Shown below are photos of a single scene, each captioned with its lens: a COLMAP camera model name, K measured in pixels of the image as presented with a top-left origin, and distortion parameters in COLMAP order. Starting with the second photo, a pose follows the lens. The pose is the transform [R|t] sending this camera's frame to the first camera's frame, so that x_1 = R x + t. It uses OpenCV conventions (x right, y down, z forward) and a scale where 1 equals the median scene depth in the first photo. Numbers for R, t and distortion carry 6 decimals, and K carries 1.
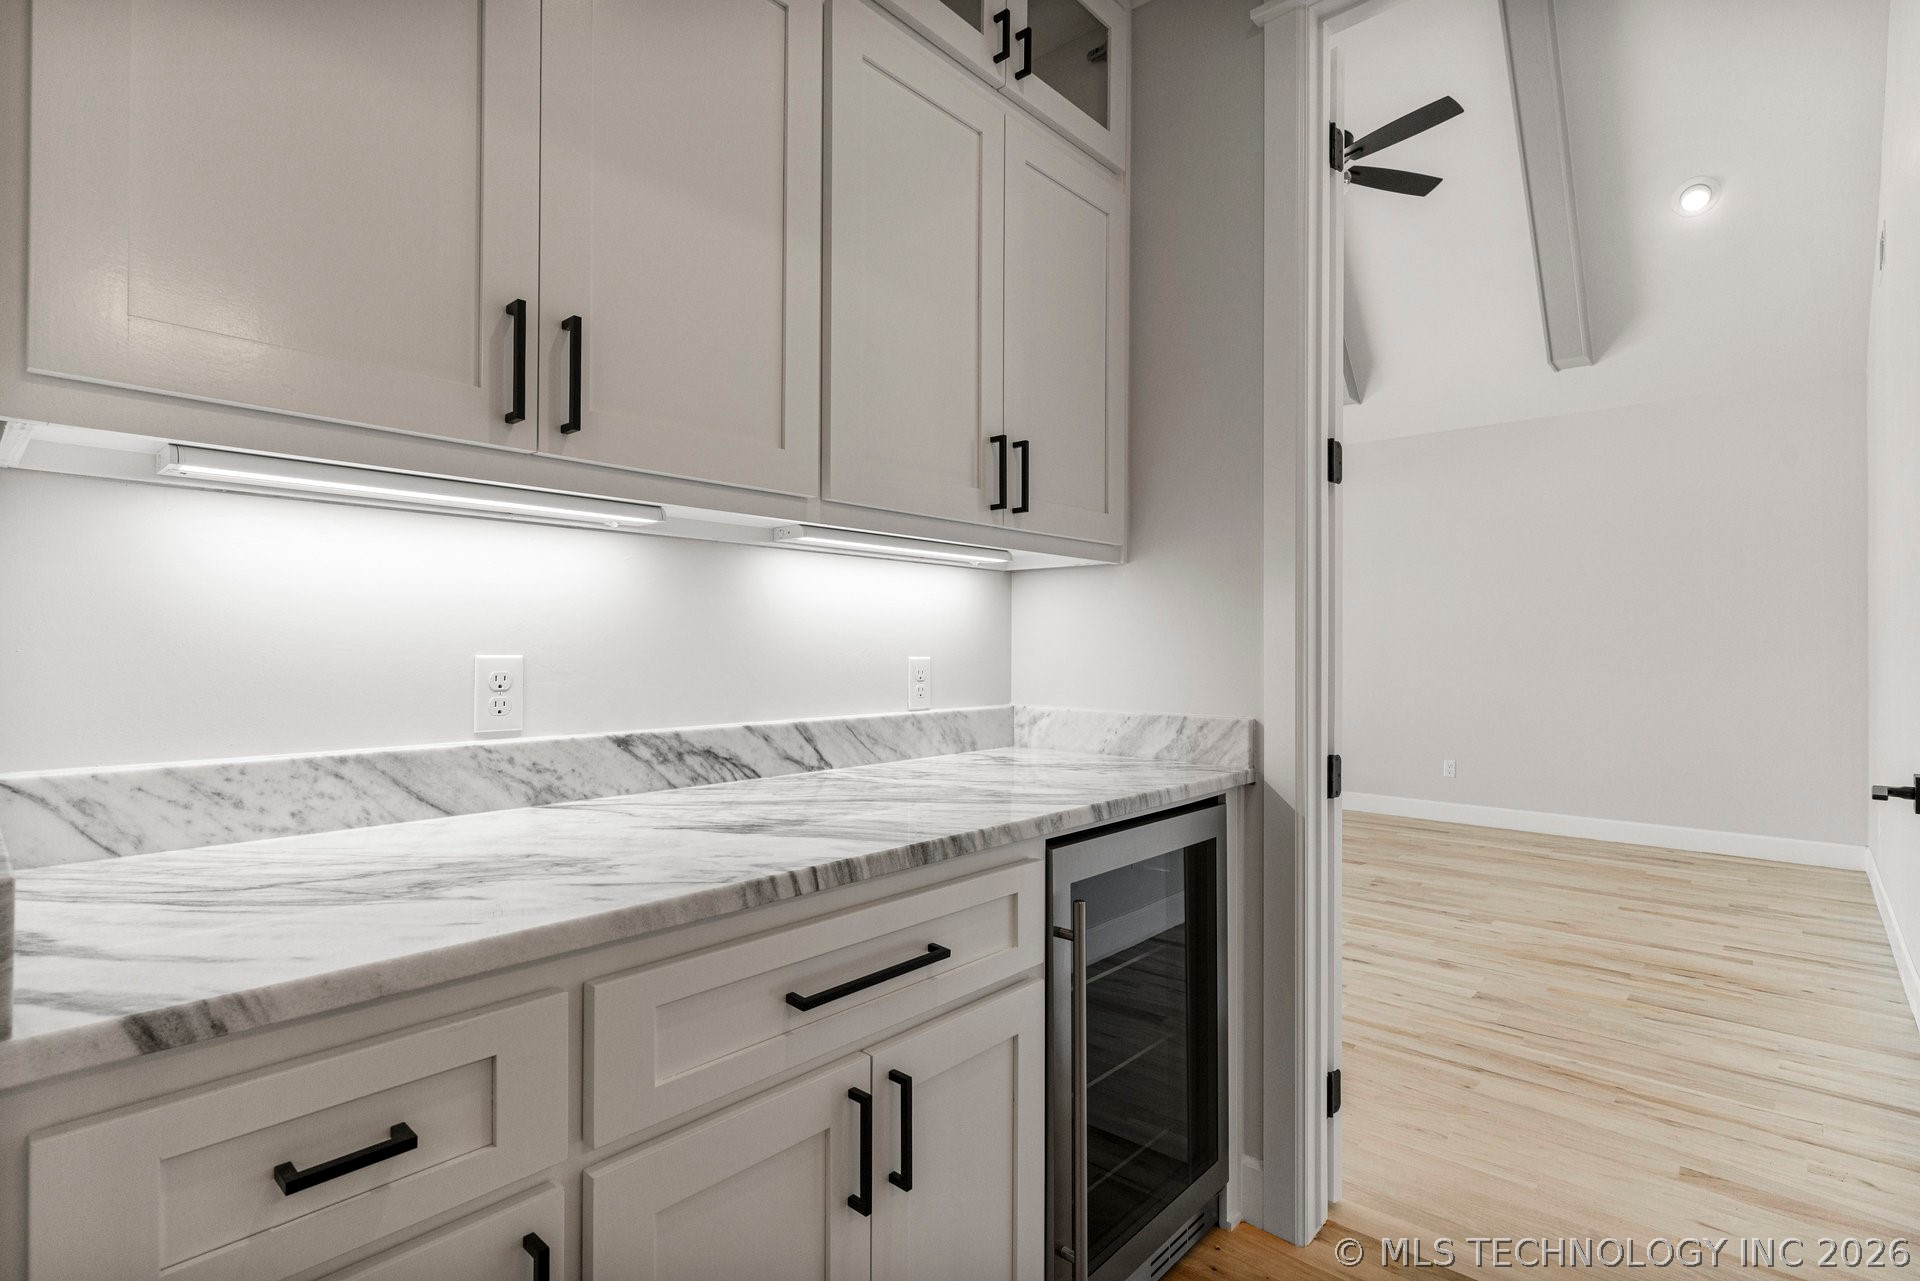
lens RADIAL K [[920.2, 0, 959.1], [0, 920.2, 635.0], [0, 0, 1]] dist [0.004806, -0.000507]
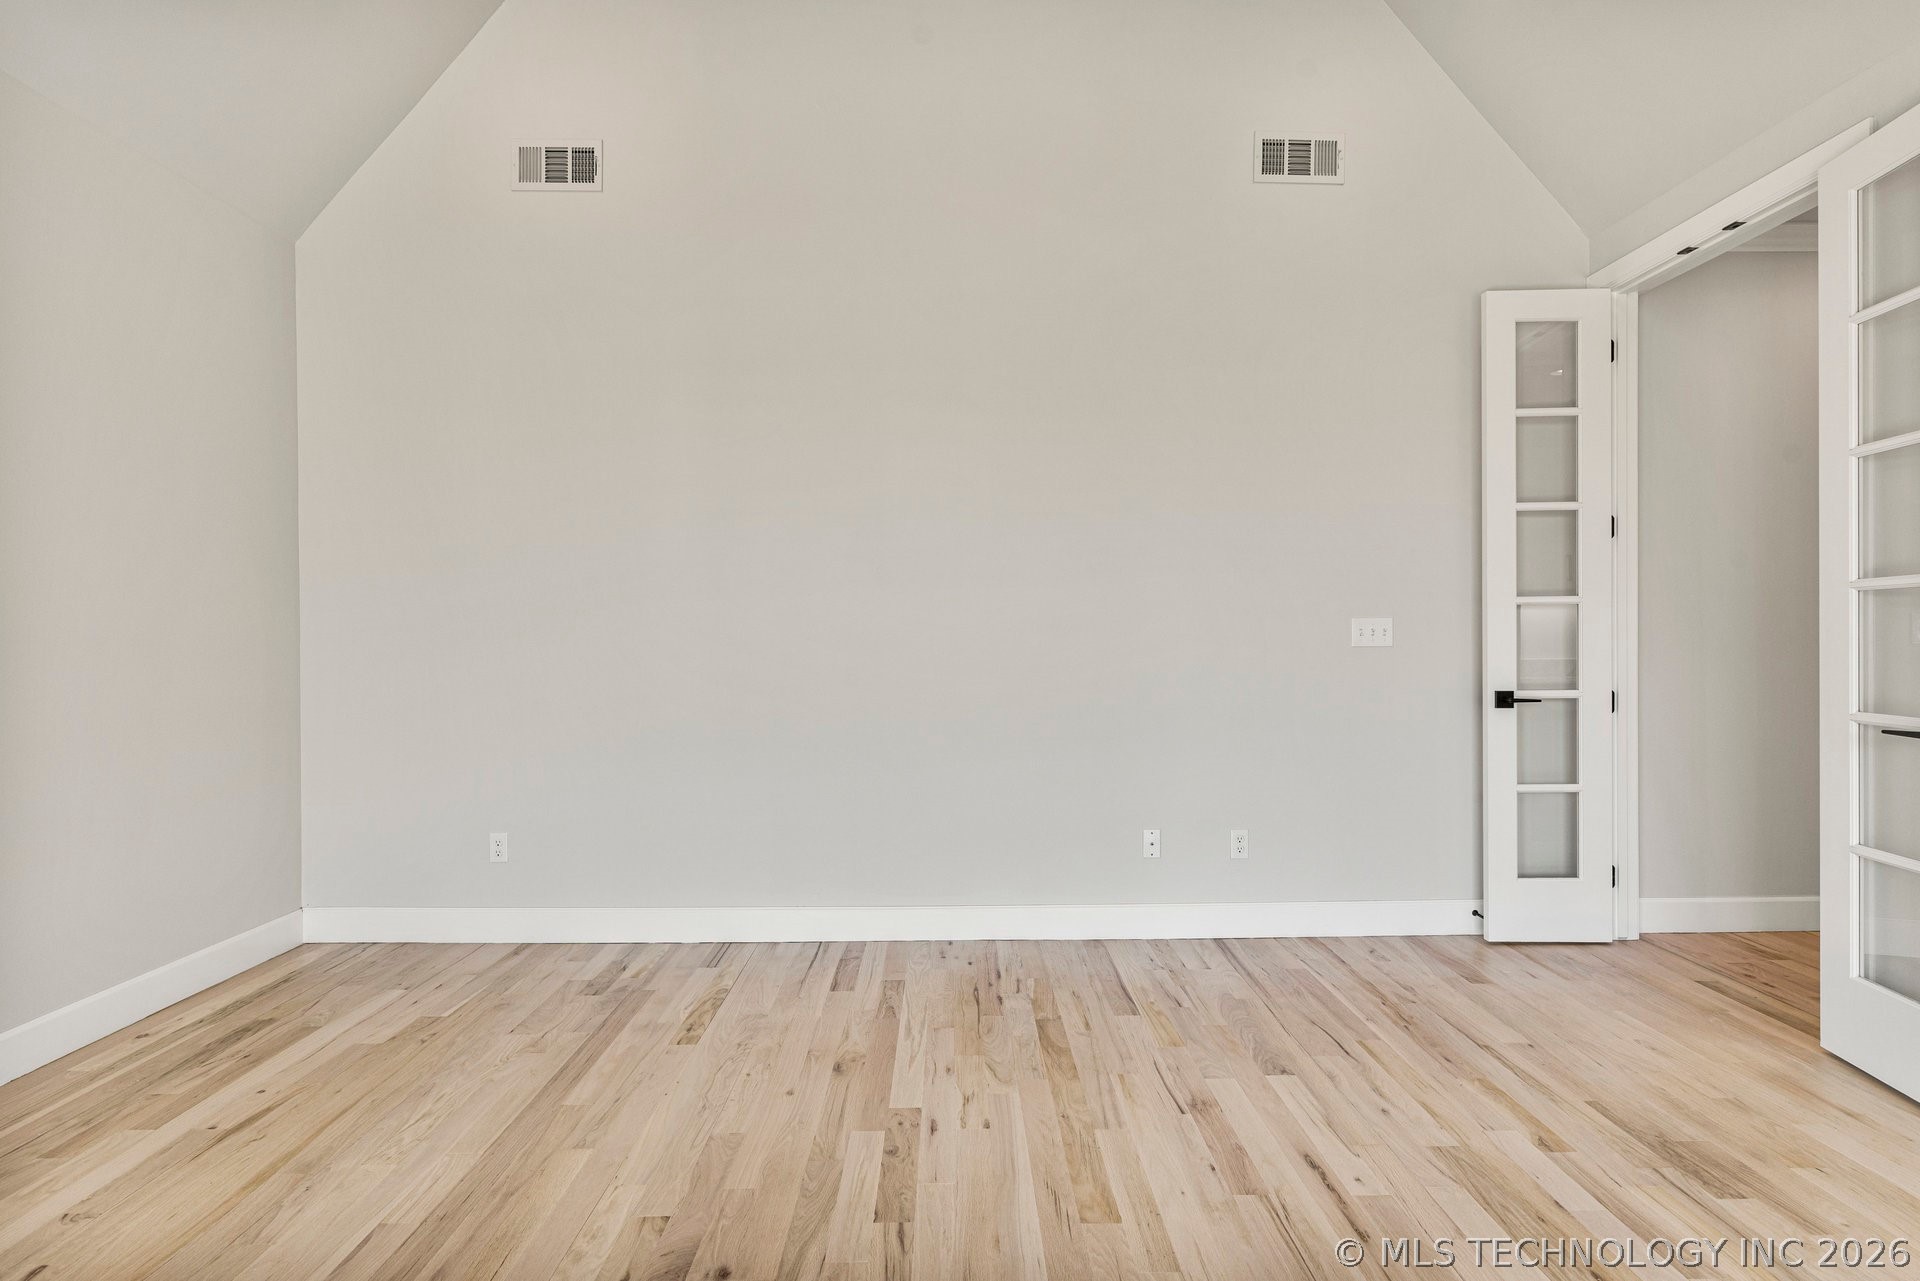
lens RADIAL K [[920.2, 0, 956.6], [0, 920.2, 636.1], [0, 0, 1]] dist [0.004806, -0.000507]
pose [[-0.671333, -0.007681, 0.741116, 0.186903], [-0.008455, 0.999961, 0.002706, 0.018124], [-0.741108, -0.004449, -0.671371, 1.958910]]
